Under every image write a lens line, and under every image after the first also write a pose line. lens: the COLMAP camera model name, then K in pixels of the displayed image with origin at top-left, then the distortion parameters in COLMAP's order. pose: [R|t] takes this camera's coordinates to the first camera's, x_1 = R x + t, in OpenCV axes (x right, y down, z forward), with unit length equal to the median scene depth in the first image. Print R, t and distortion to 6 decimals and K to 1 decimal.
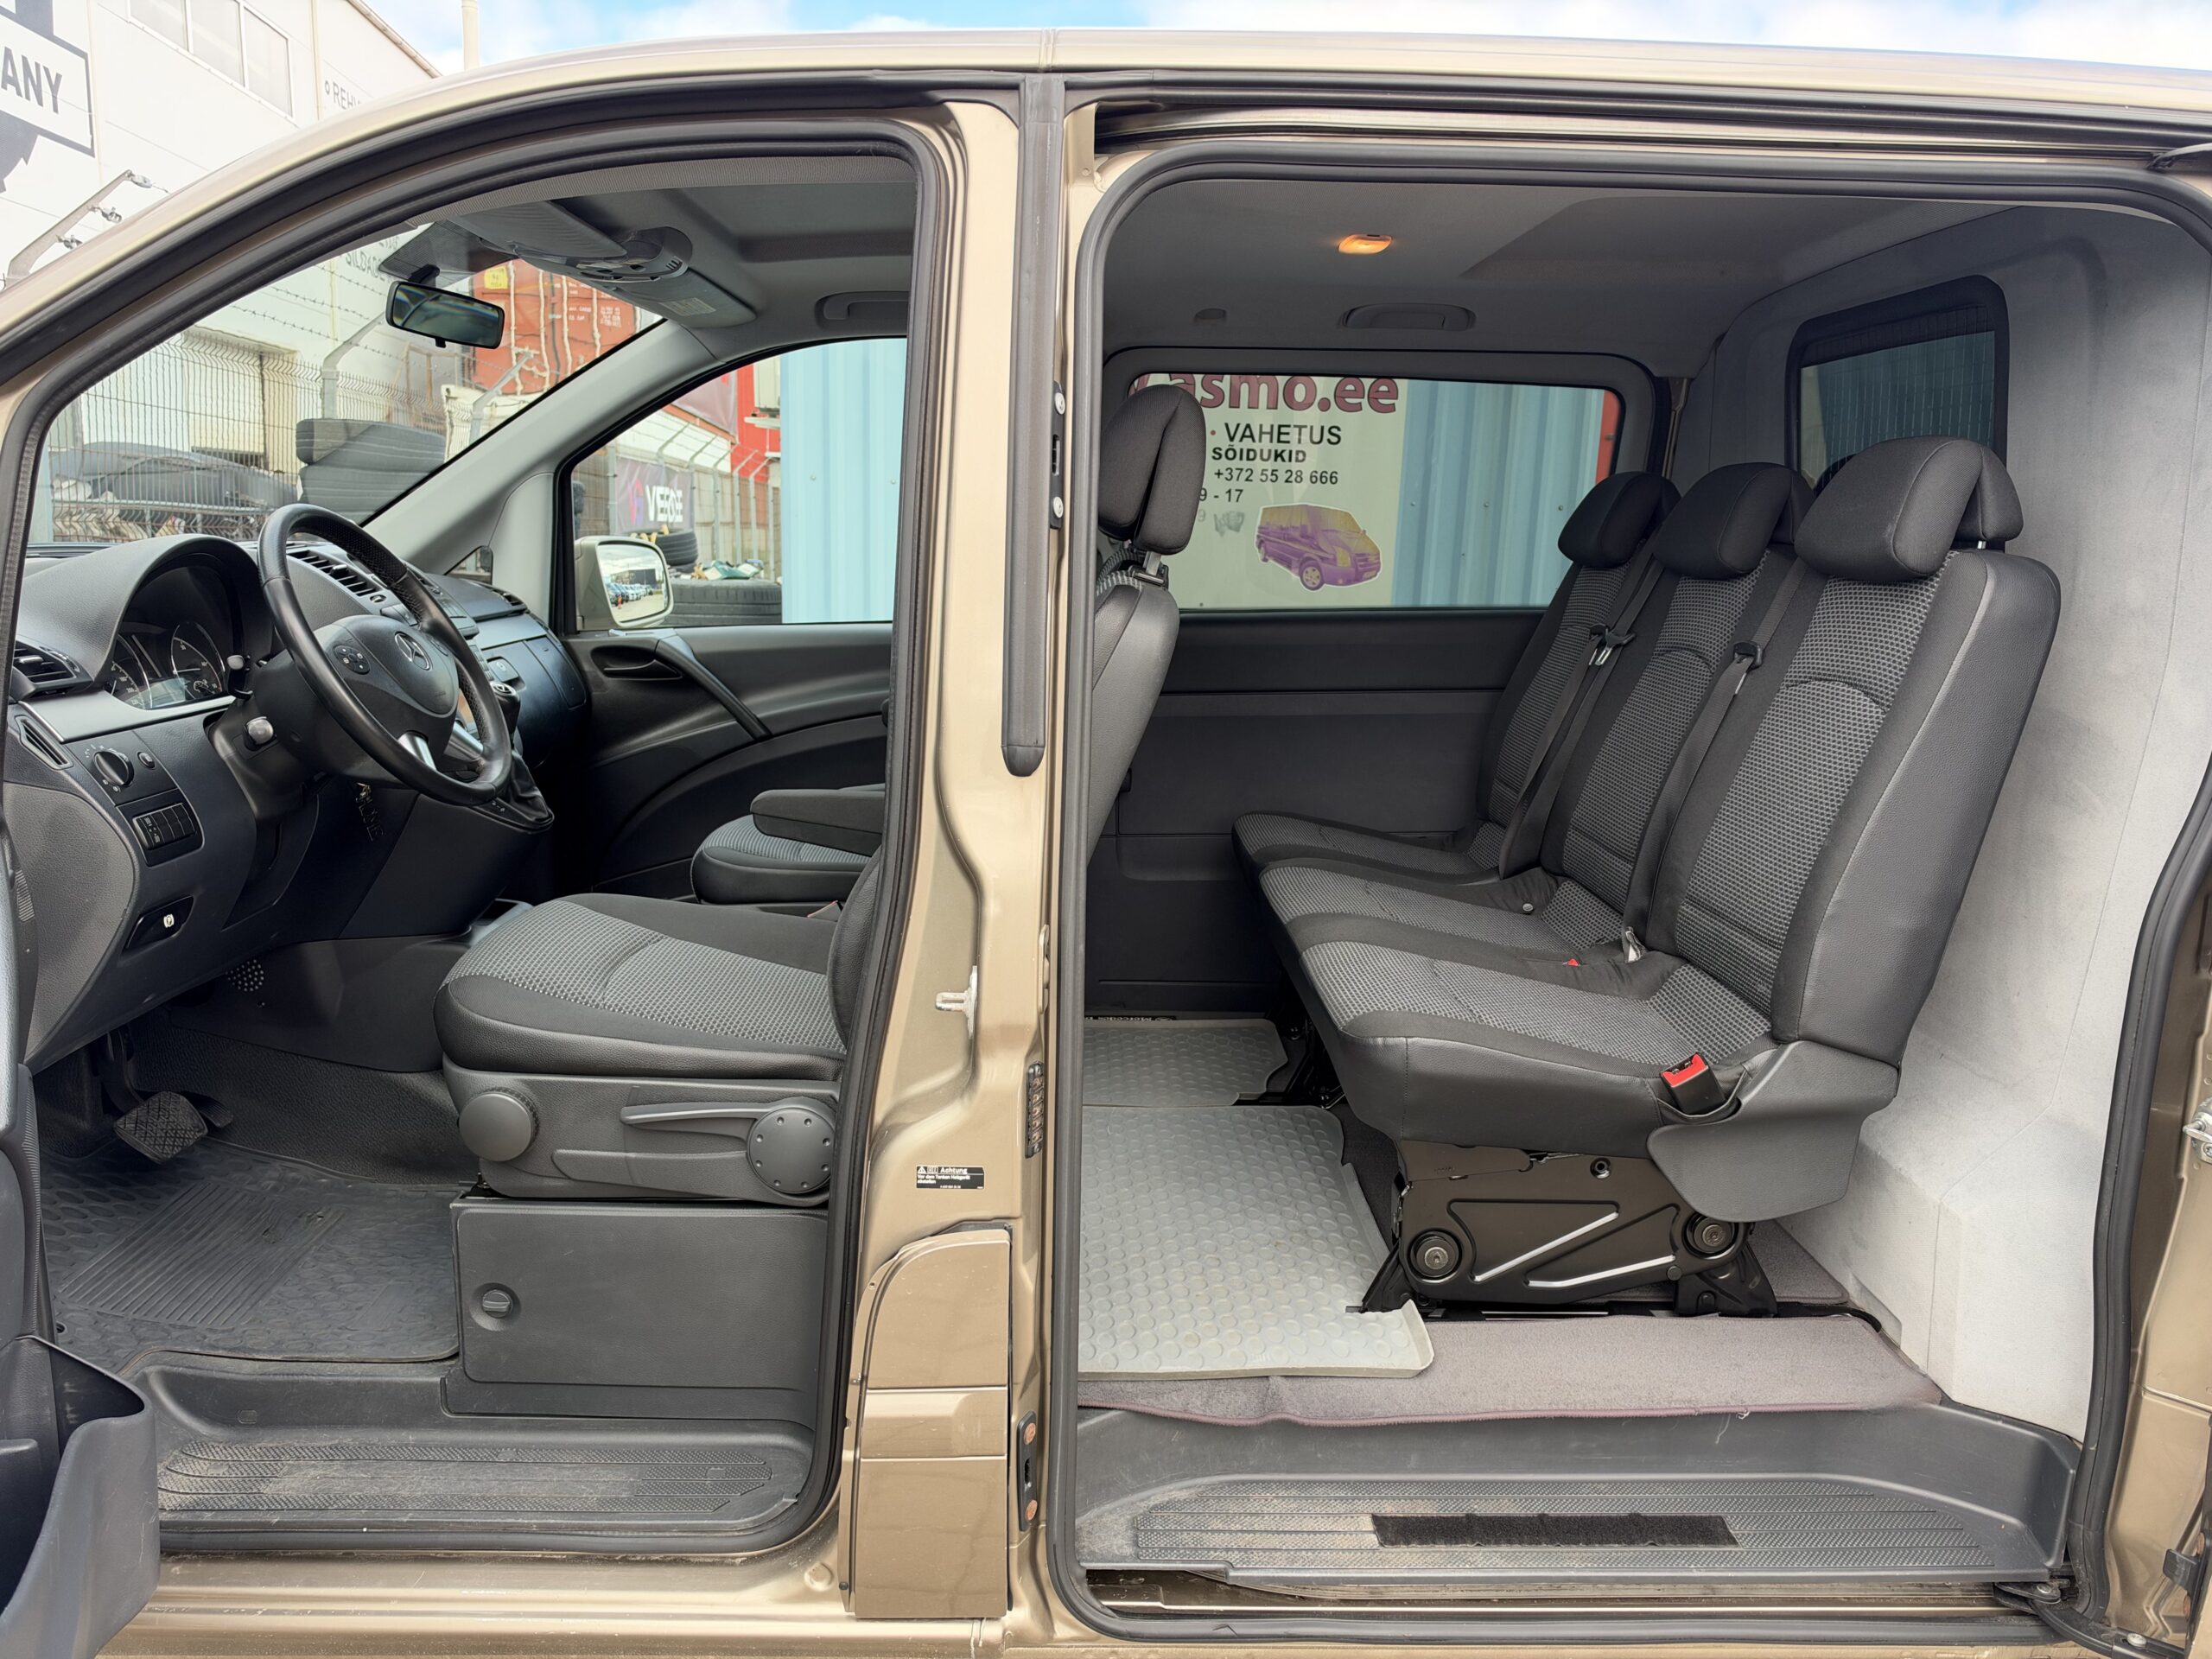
lens RADIAL K [[1594.7, 0, 1117.6], [0, 1594.7, 823.2], [0, 0, 1]] dist [-0.001416, -0.016966]
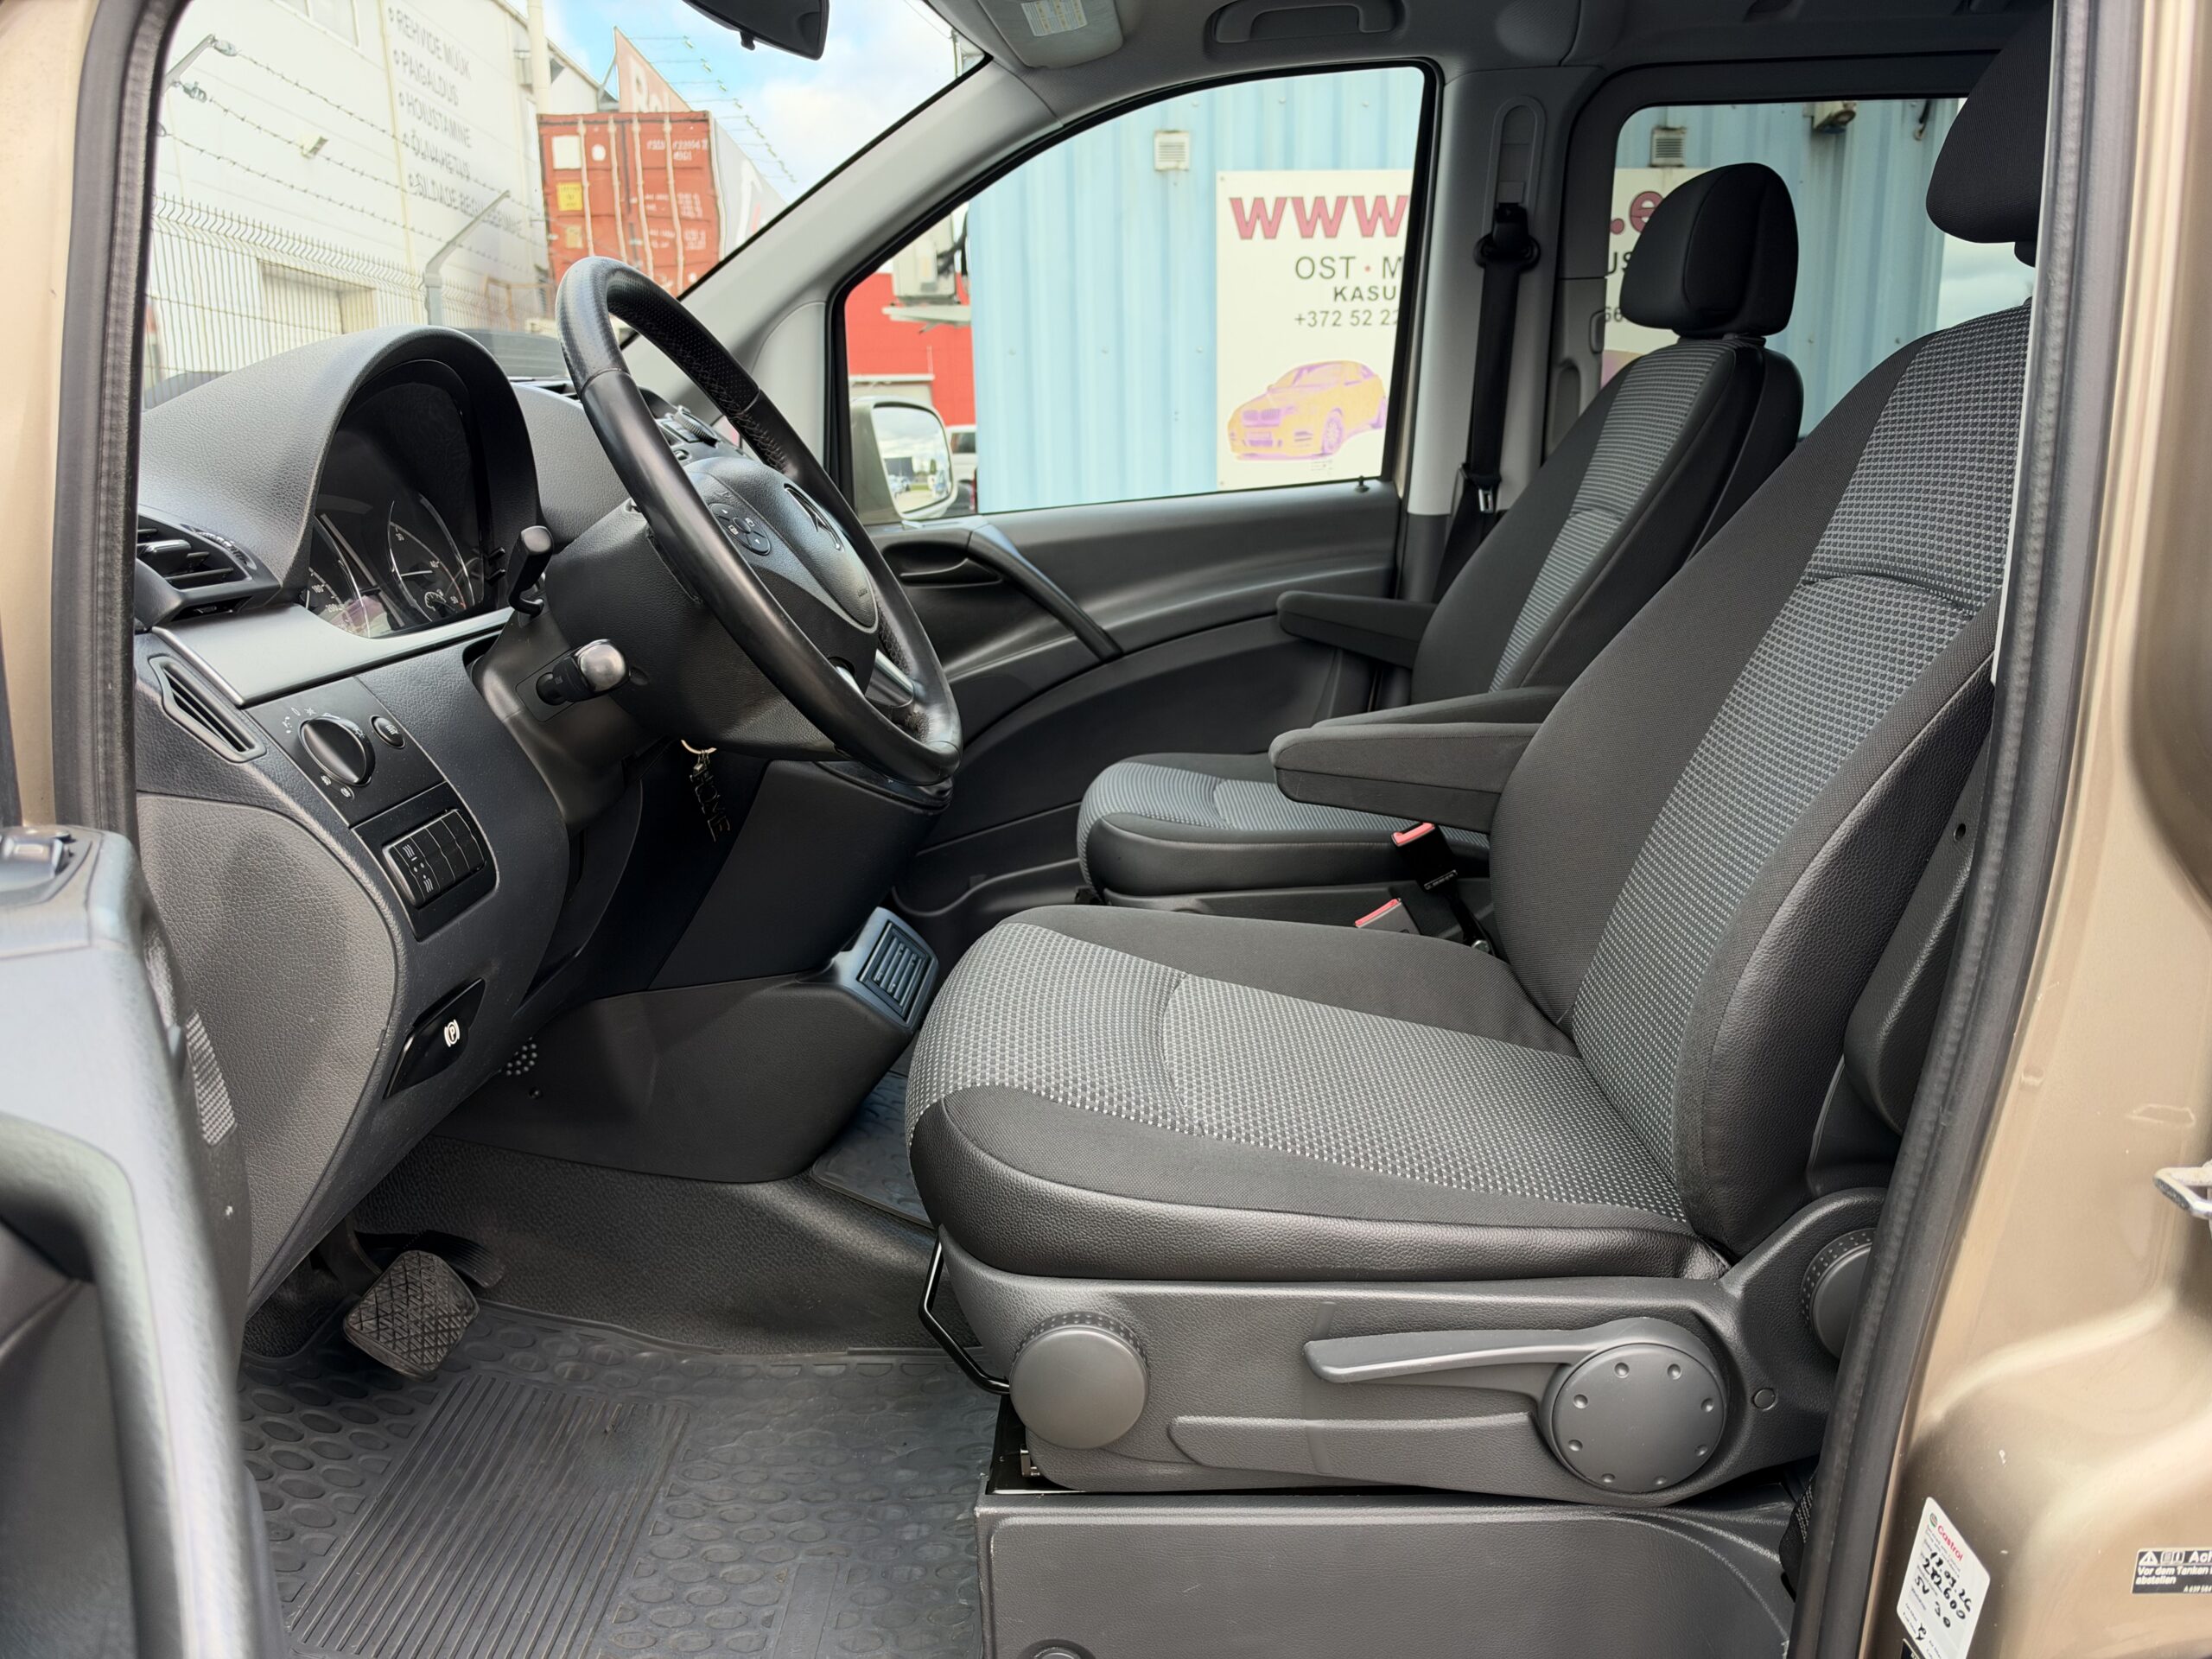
lens RADIAL K [[1594.7, 0, 1102.6], [0, 1594.7, 825.2], [0, 0, 1]] dist [-0.001416, -0.016966]
pose [[0.997201, -0.042117, -0.061777, -0.295444], [0.045292, 0.997675, 0.050924, -0.021487], [0.059488, -0.053580, 0.996790, 0.416546]]
